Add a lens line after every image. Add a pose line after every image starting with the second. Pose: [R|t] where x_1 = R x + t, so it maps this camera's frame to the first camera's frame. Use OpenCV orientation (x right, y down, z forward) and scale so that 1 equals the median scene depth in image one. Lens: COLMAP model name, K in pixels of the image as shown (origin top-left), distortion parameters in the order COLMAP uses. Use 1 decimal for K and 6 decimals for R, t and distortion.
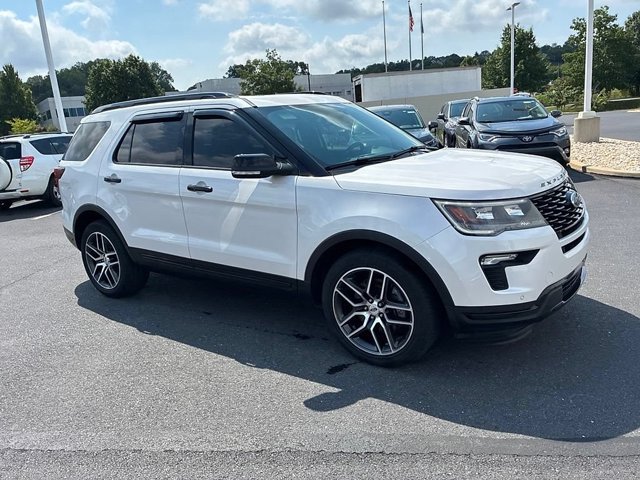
lens RADIAL K [[481.0, 0, 323.2], [0, 481.0, 236.3], [0, 0, 1]] dist [0.045481, -0.066713]
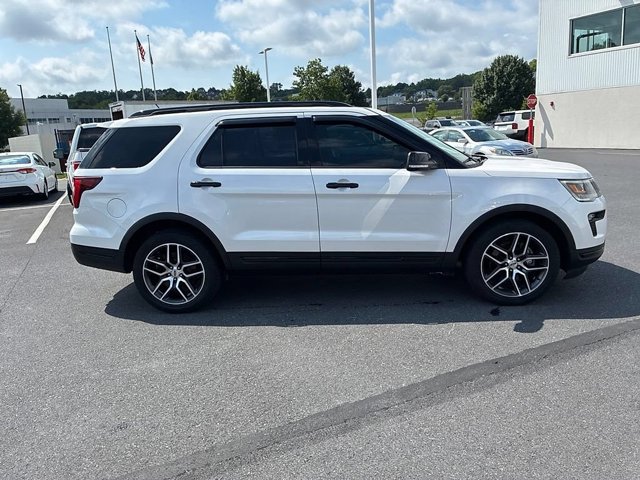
lens RADIAL K [[480.2, 0, 323.0], [0, 480.2, 243.1], [0, 0, 1]] dist [0.039360, -0.057744]
pose [[0.853608, -0.080277, 0.514692, -1.005021], [0.106969, 0.994011, -0.022369, 0.062412], [-0.509814, 0.074151, 0.857083, 0.088603]]
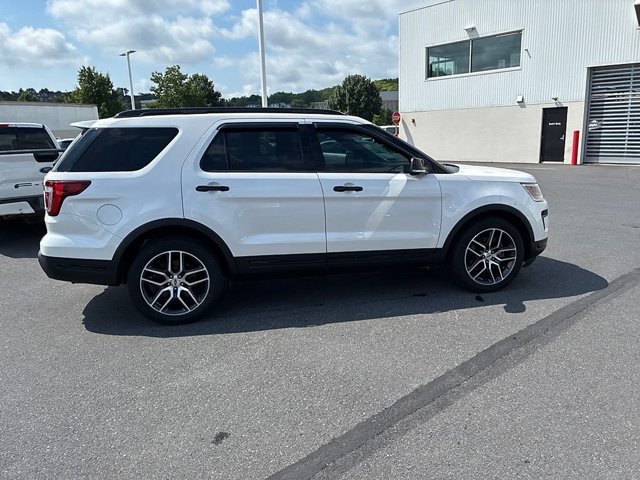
lens RADIAL K [[481.0, 0, 323.2], [0, 481.0, 236.3], [0, 0, 1]] dist [0.045481, -0.066713]
pose [[0.666095, -0.087205, 0.740752, -1.352791], [0.151171, 0.988314, -0.019585, 0.035167], [-0.730387, 0.125025, 0.671493, 0.305717]]
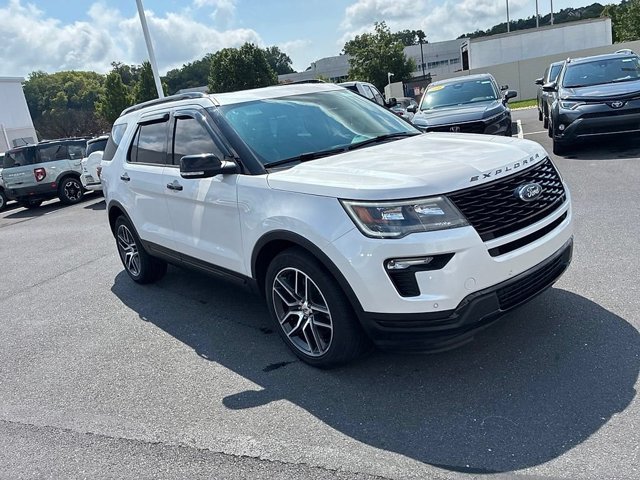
lens RADIAL K [[479.4, 0, 320.0], [0, 479.4, 240.0], [0, 0, 1]] dist [0.047114, -0.065066]
pose [[0.968642, 0.000177, -0.248460, 0.358178], [0.013909, 0.998393, 0.054934, -0.041934], [0.248070, -0.056667, 0.967083, 0.062677]]
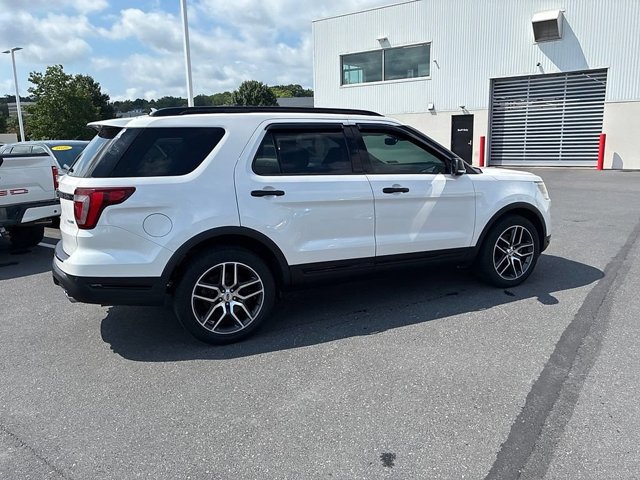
lens RADIAL K [[481.0, 0, 323.2], [0, 481.0, 236.3], [0, 0, 1]] dist [0.045481, -0.066713]
pose [[0.492164, -0.102430, 0.864455, -1.556239], [0.195416, 0.980708, 0.004949, -0.033979], [-0.848285, 0.166493, 0.502686, 0.667054]]
